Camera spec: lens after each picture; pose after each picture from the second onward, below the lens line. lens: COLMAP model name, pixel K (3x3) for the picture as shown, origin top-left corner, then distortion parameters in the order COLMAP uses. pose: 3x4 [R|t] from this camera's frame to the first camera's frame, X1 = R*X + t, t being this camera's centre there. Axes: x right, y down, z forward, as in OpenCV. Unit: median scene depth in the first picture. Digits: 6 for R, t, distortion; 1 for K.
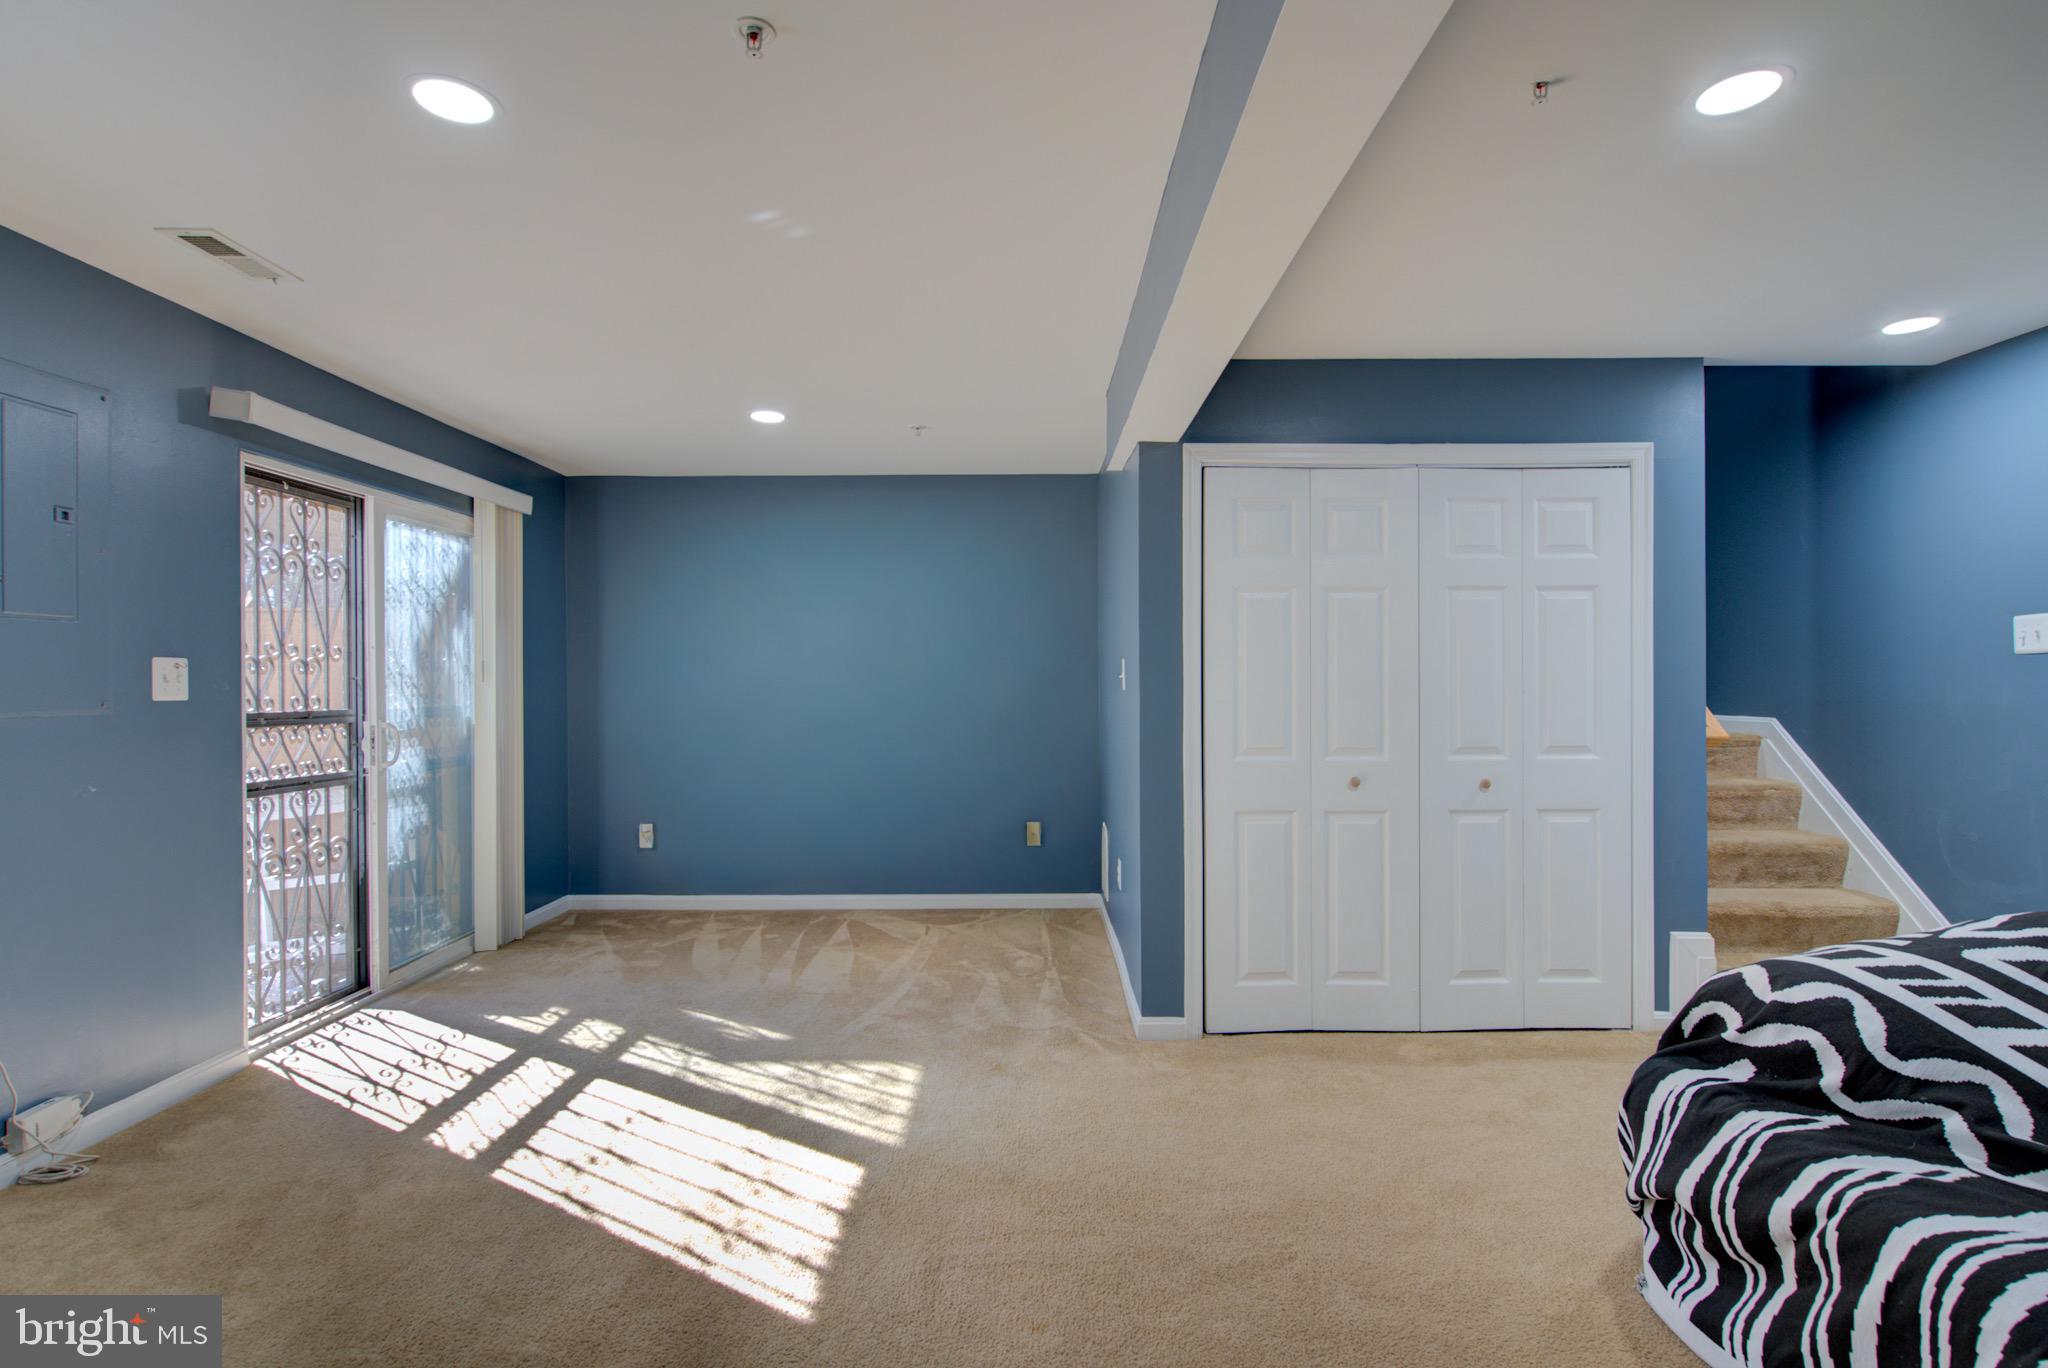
lens RADIAL K [[962.9, 0, 995.8], [0, 962.9, 679.5], [0, 0, 1]] dist [0.003081, -0.002908]
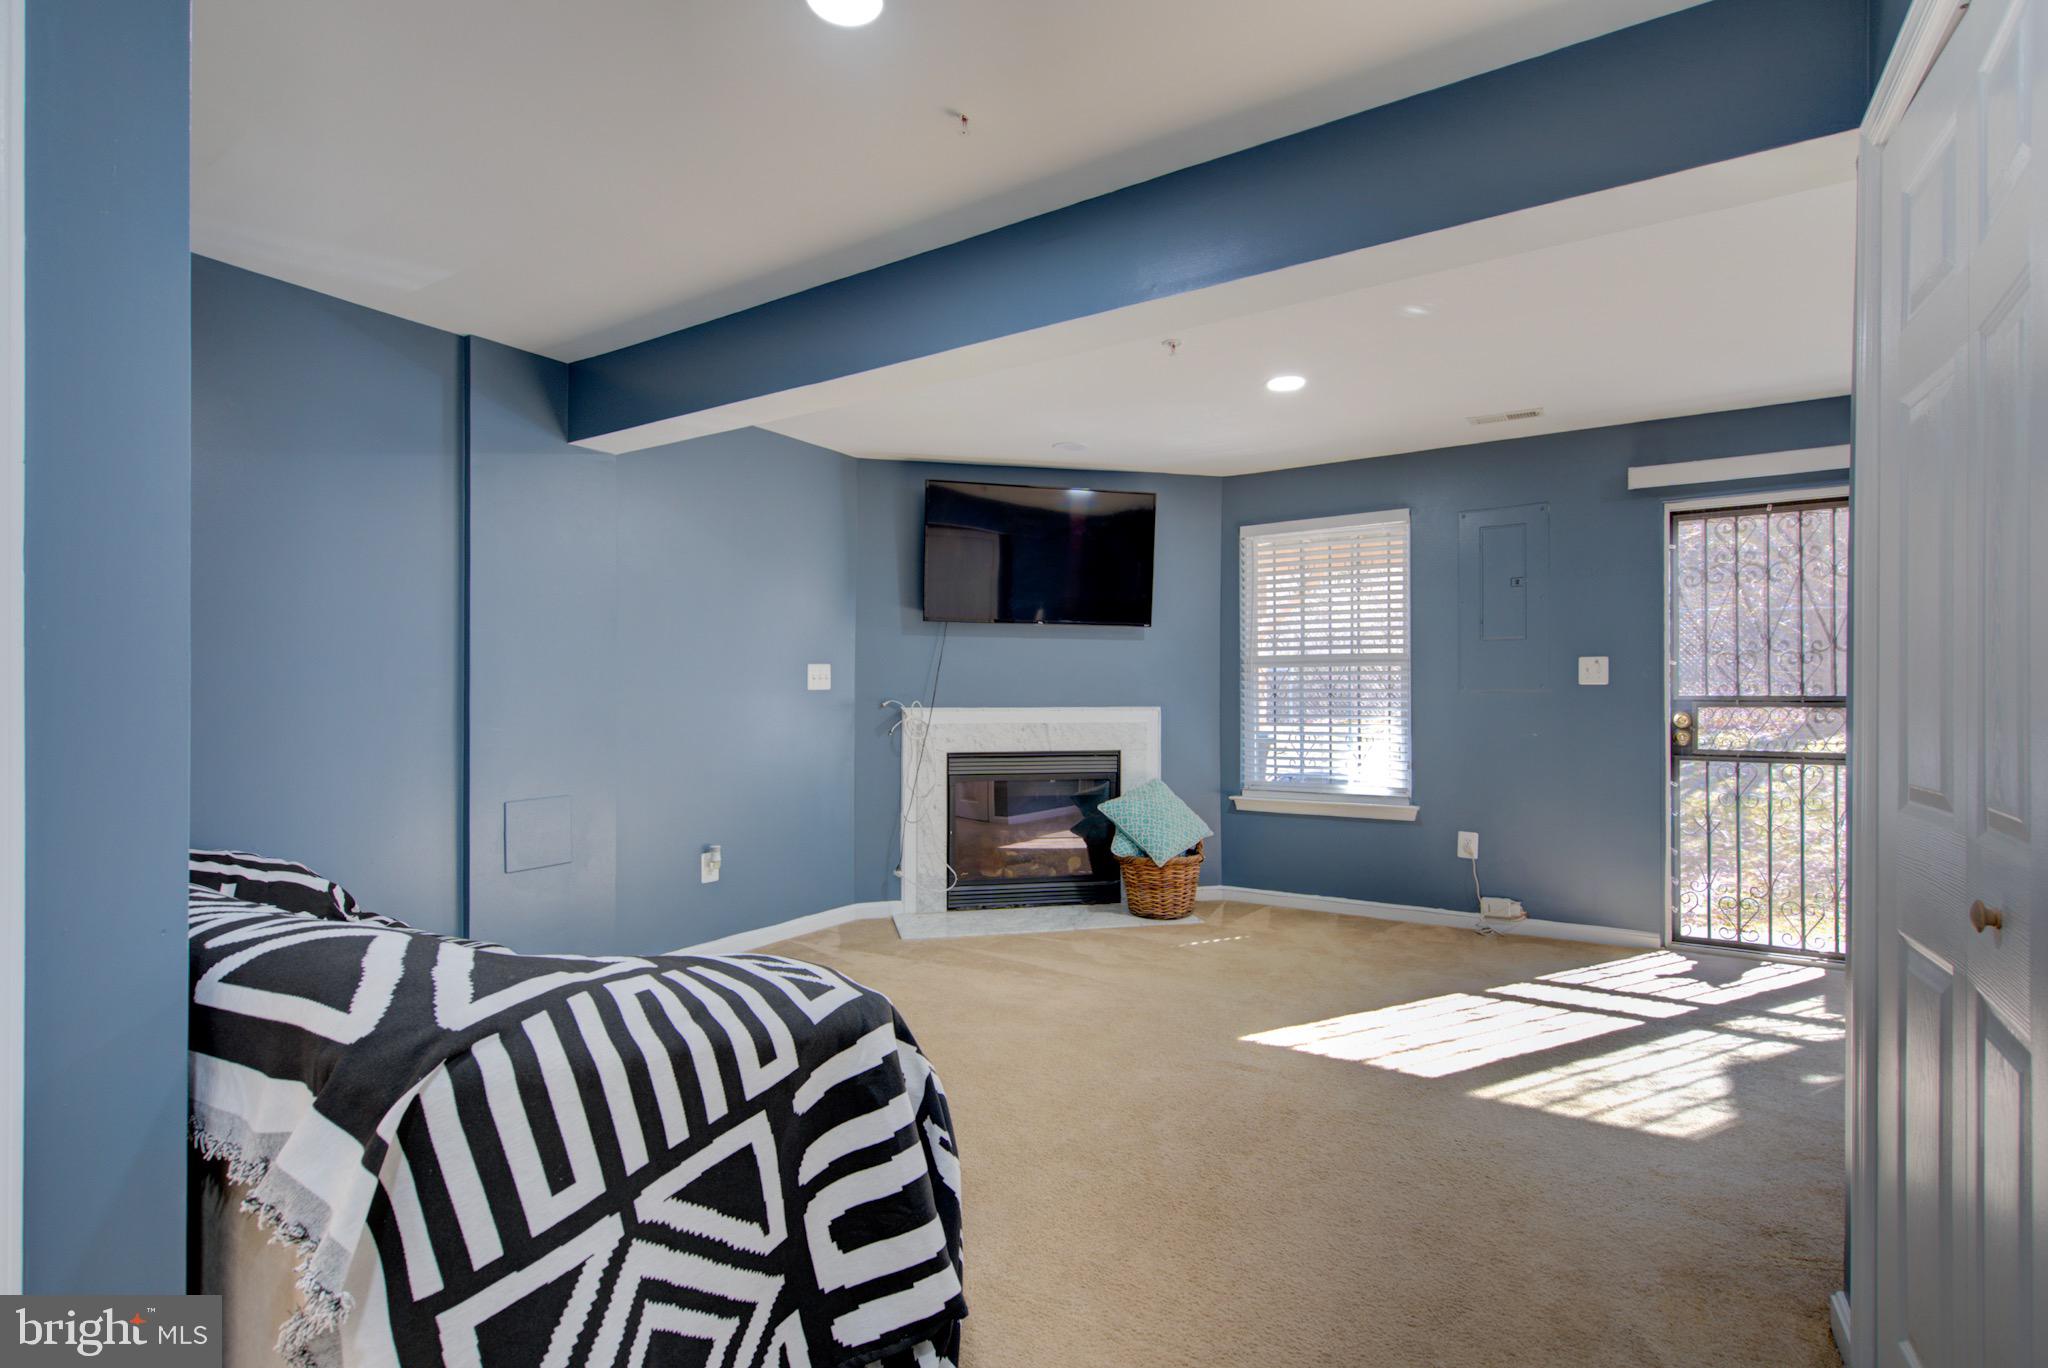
lens RADIAL K [[962.9, 0, 1027.3], [0, 962.9, 687.4], [0, 0, 1]] dist [0.003081, -0.002908]
pose [[-0.501348, -0.002433, -0.865242, 1.004644], [0.006730, 0.999955, -0.006711, 0.032440], [0.865219, -0.009187, -0.501309, 1.042074]]
